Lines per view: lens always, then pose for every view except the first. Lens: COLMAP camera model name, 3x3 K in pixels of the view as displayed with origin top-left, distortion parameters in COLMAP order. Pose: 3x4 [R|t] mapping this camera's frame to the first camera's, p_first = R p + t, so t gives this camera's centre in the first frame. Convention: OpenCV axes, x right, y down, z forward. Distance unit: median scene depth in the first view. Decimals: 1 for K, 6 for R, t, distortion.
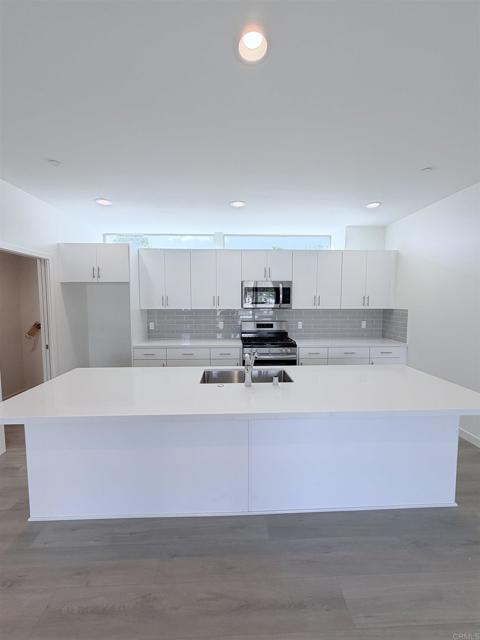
lens RADIAL K [[256.5, 0, 240.0], [0, 256.5, 320.0], [0, 0, 1]] dist [0.001189, -0.000153]
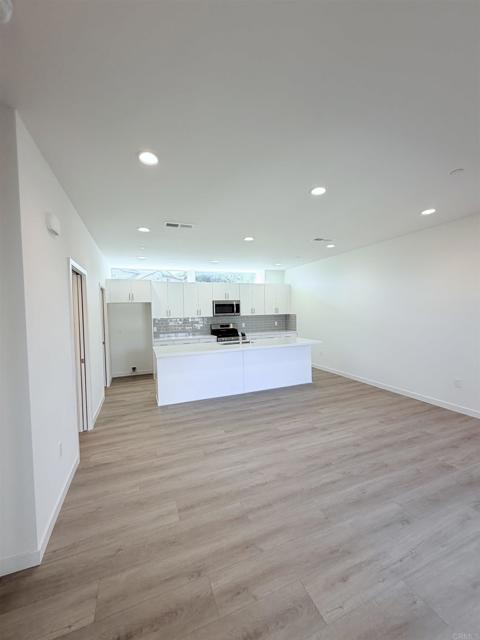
lens RADIAL K [[256.5, 0, 240.0], [0, 256.5, 320.0], [0, 0, 1]] dist [0.001189, -0.000153]
pose [[0.942811, -0.034495, 0.331537, -0.405824], [0.047882, 0.998331, -0.032292, 0.045852], [-0.329870, 0.046320, 0.942889, -0.711312]]
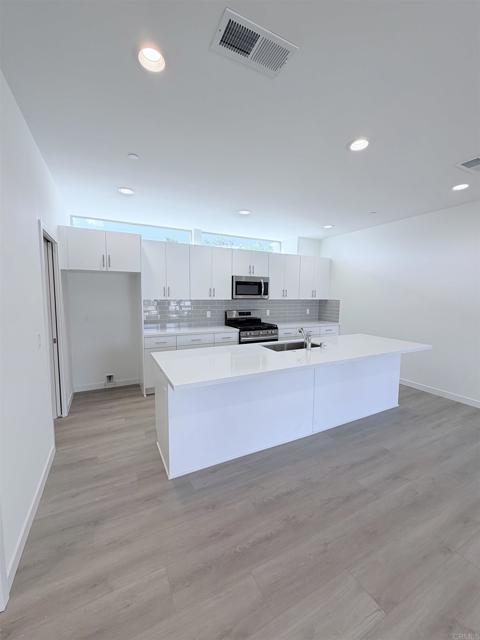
lens RADIAL K [[256.5, 0, 240.0], [0, 256.5, 320.0], [0, 0, 1]] dist [0.001189, -0.000153]
pose [[0.904360, -0.031897, 0.425577, -0.469777], [0.018747, 0.999210, 0.035053, 0.010453], [-0.426359, -0.023722, 0.904243, -0.082960]]
